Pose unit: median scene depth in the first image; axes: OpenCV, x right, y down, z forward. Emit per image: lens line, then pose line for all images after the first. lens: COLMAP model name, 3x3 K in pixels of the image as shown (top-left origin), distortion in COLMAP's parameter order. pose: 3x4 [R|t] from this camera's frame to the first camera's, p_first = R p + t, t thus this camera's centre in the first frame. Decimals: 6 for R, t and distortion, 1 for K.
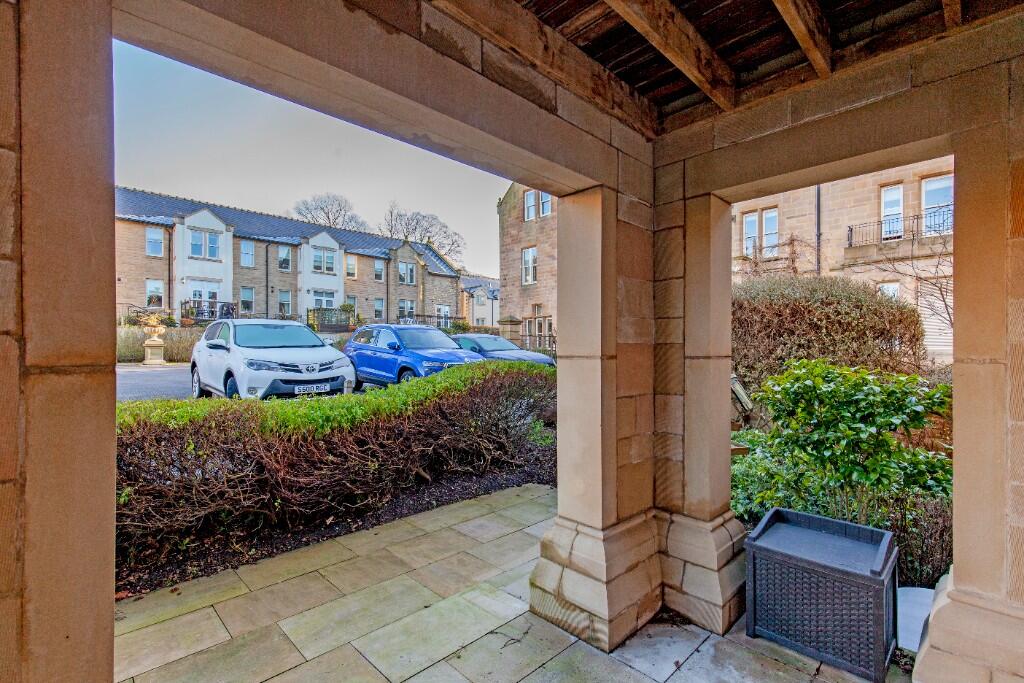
lens RADIAL K [[468.5, 0, 515.5], [0, 468.5, 352.4], [0, 0, 1]] dist [0.001234, 0.000179]
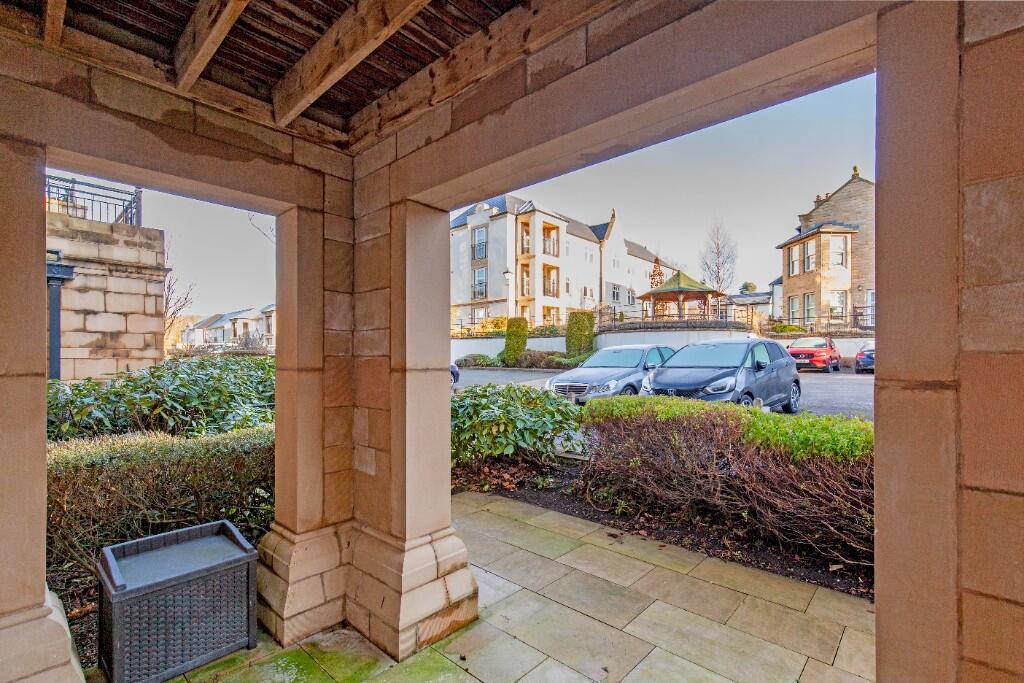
lens RADIAL K [[458.9, 0, 513.5], [0, 458.9, 360.8], [0, 0, 1]] dist [0.001256, 0.000162]
pose [[0.051889, 0.004312, -0.998644, 0.584841], [-0.009231, 0.999950, 0.003838, -0.009710], [0.998610, 0.009019, 0.051926, 0.579281]]
